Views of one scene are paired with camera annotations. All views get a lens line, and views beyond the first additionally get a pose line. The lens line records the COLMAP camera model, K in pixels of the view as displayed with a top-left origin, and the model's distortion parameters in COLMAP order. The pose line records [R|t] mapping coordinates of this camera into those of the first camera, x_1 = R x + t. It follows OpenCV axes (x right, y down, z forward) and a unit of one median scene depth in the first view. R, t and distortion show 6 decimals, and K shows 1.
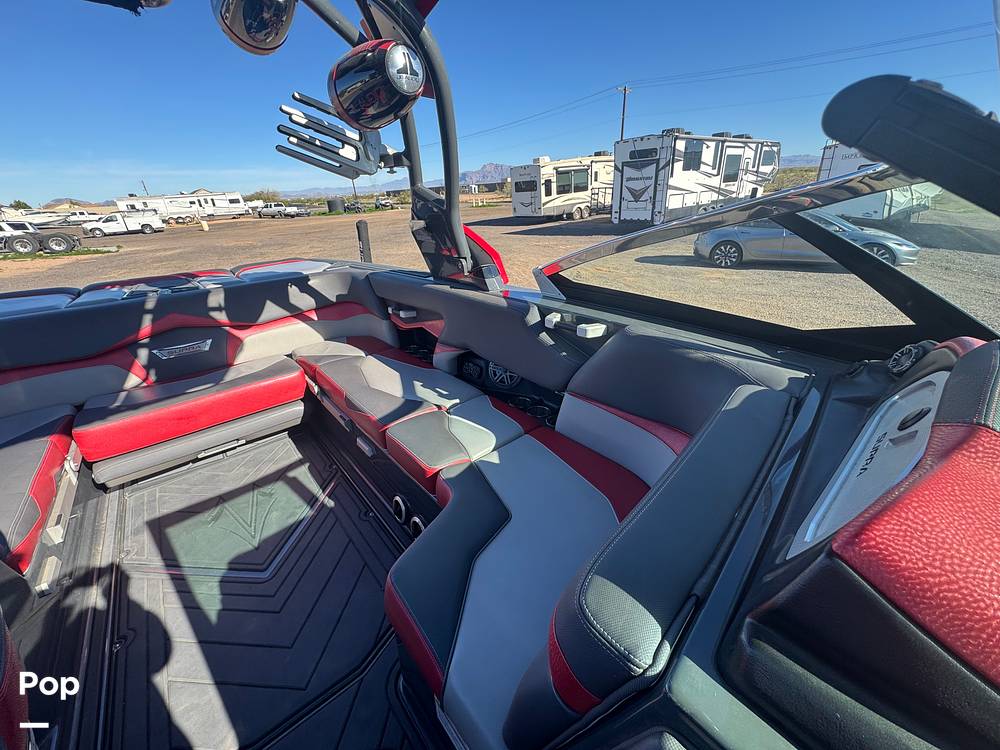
lens RADIAL K [[399.0, 0, 497.7], [0, 399.0, 374.5], [0, 0, 1]] dist [-0.002322, 0.000370]
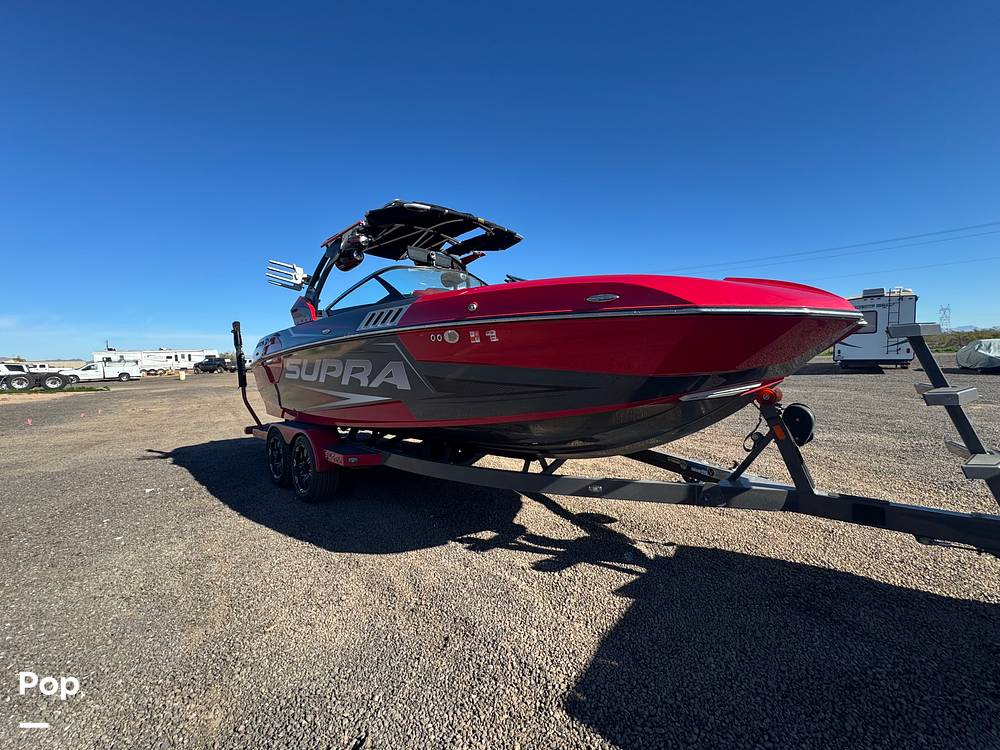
lens RADIAL K [[399.0, 0, 497.1], [0, 399.0, 373.9], [0, 0, 1]] dist [-0.002322, 0.000370]
pose [[0.995019, 0.015925, 0.098410, 0.043893], [0.022625, 0.925326, -0.378498, 1.050819], [-0.097089, 0.378839, 0.920356, -1.558713]]
